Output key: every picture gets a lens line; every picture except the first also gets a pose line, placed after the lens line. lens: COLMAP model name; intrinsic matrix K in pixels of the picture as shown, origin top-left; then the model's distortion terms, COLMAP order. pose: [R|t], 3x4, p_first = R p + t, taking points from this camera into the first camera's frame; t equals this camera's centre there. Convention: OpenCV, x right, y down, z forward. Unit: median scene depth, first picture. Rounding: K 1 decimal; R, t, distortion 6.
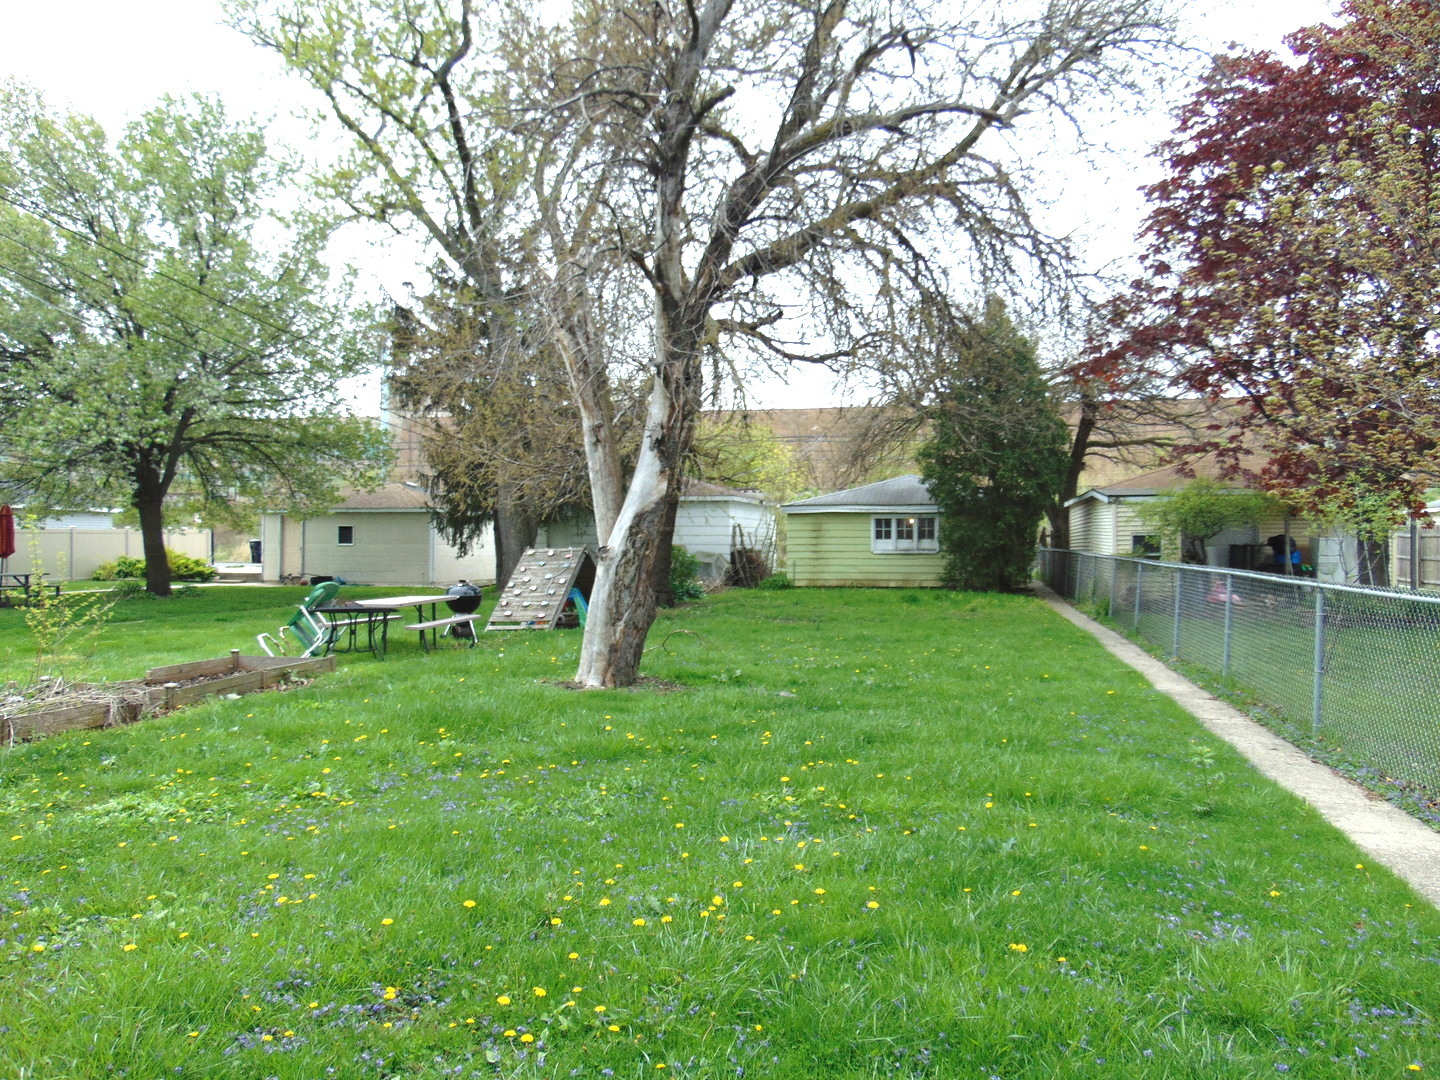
lens RADIAL K [[1083.9, 0, 713.2], [0, 1083.9, 542.4], [0, 0, 1]] dist [-0.044968, 0.094355]
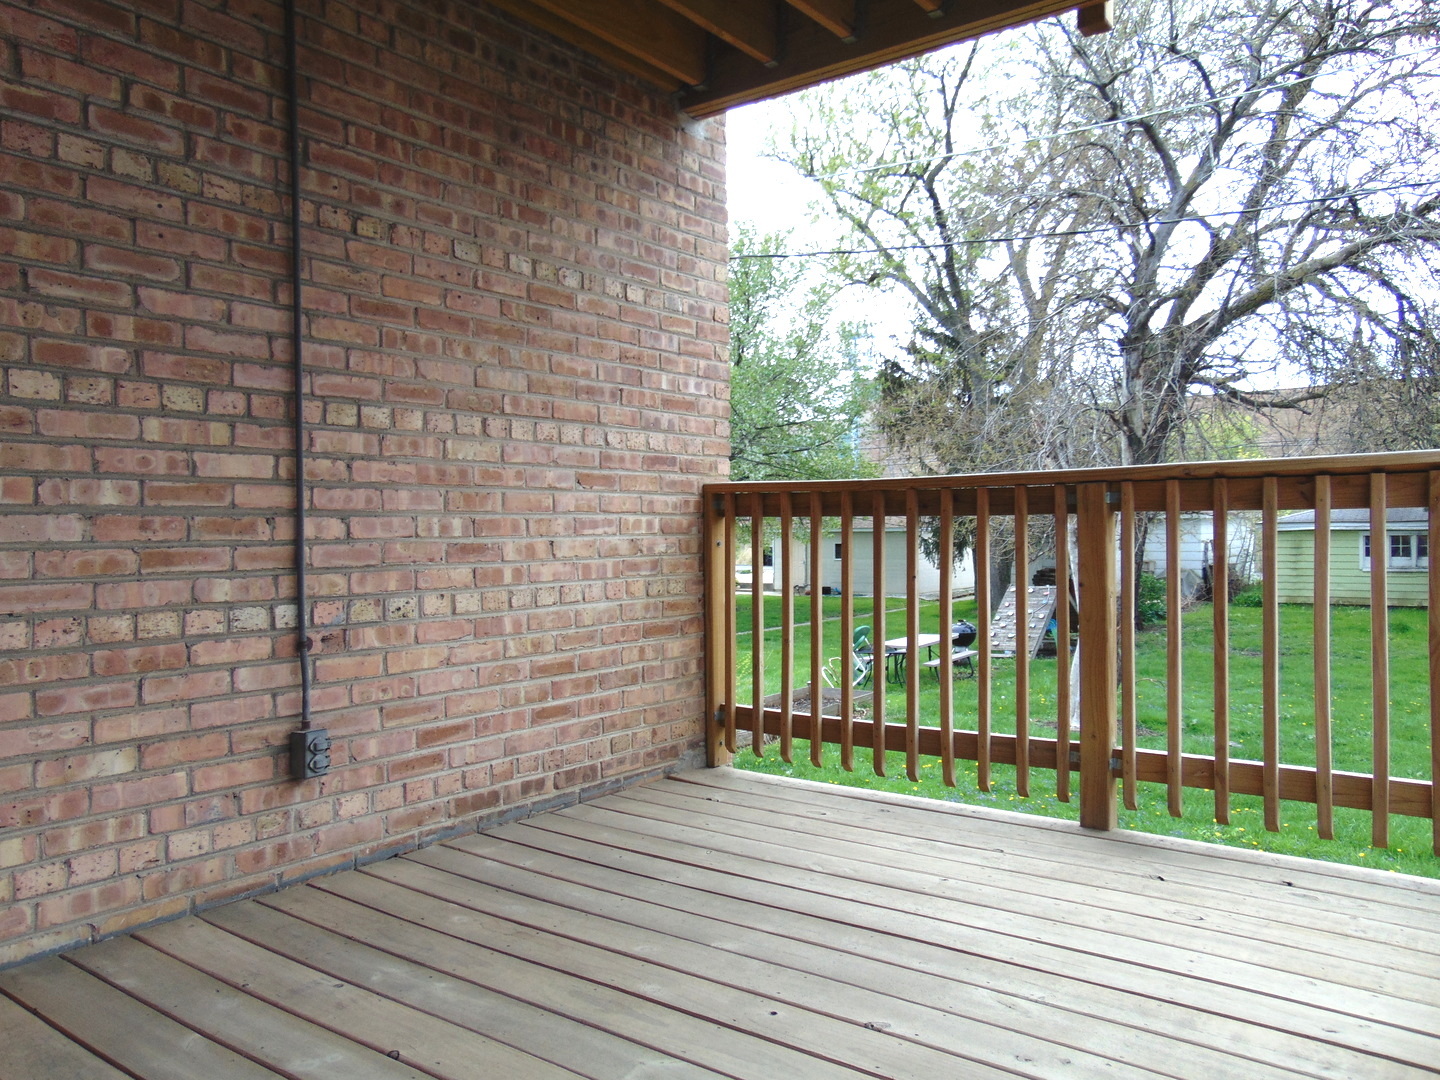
lens RADIAL K [[1083.9, 0, 713.2], [0, 1083.9, 542.4], [0, 0, 1]] dist [-0.044968, 0.094355]
pose [[0.914033, -0.006871, -0.405581, 0.007744], [0.014724, 0.999760, 0.016244, -0.044112], [0.405372, -0.020819, 0.913915, -0.142367]]
